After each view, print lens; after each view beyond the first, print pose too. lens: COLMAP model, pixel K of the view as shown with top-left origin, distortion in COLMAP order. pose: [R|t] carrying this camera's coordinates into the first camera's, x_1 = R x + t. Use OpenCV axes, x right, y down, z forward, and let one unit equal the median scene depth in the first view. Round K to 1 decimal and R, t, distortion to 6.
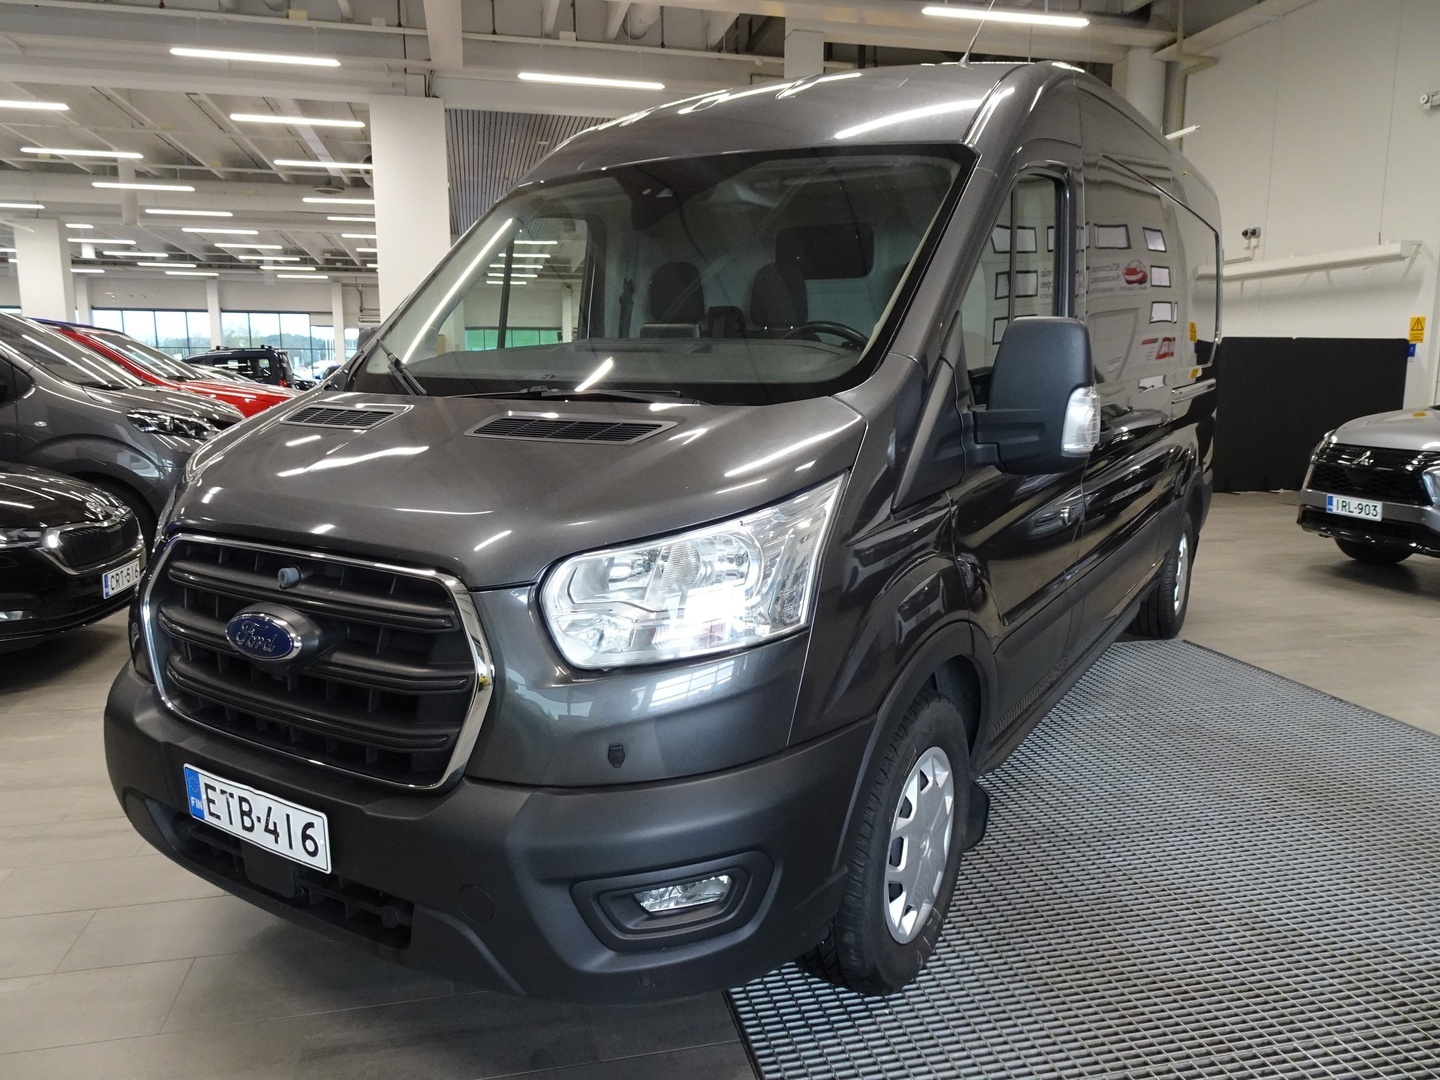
lens RADIAL K [[1035.1, 0, 720.0], [0, 1035.1, 540.0], [0, 0, 1]] dist [0.003483, 0.000149]
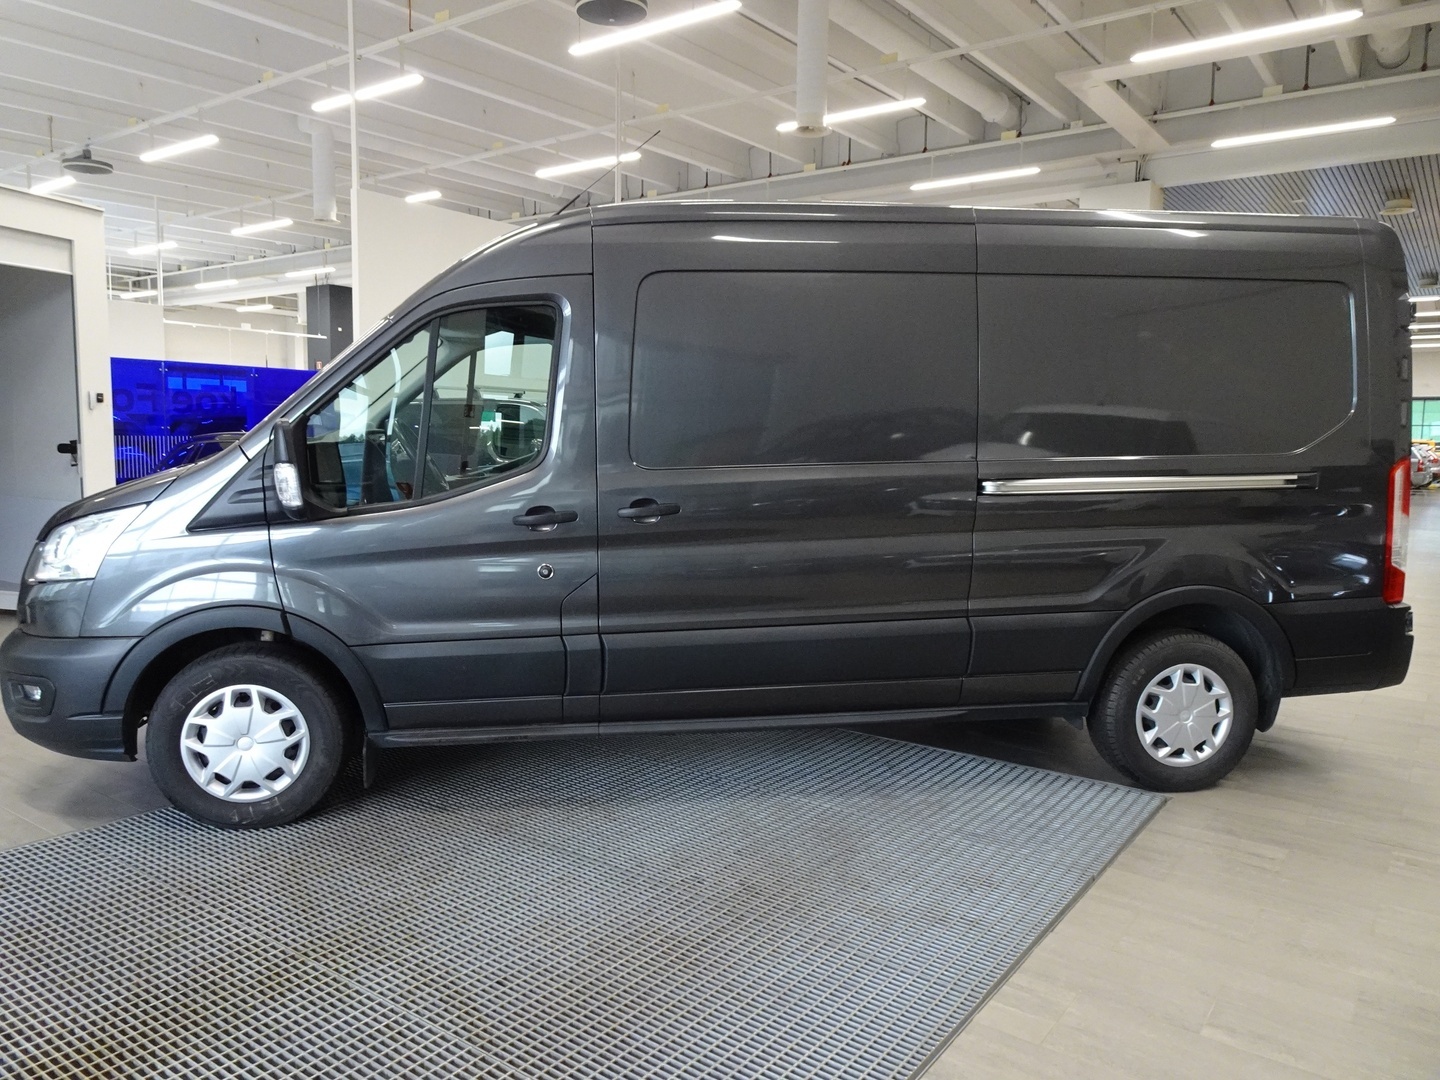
lens RADIAL K [[1035.1, 0, 720.0], [0, 1035.1, 540.0], [0, 0, 1]] dist [0.003483, 0.000149]
pose [[0.652106, 0.077824, -0.754123, 0.253984], [-0.129924, 0.991473, -0.010031, -0.014336], [0.746912, 0.104520, 0.656657, 0.062042]]
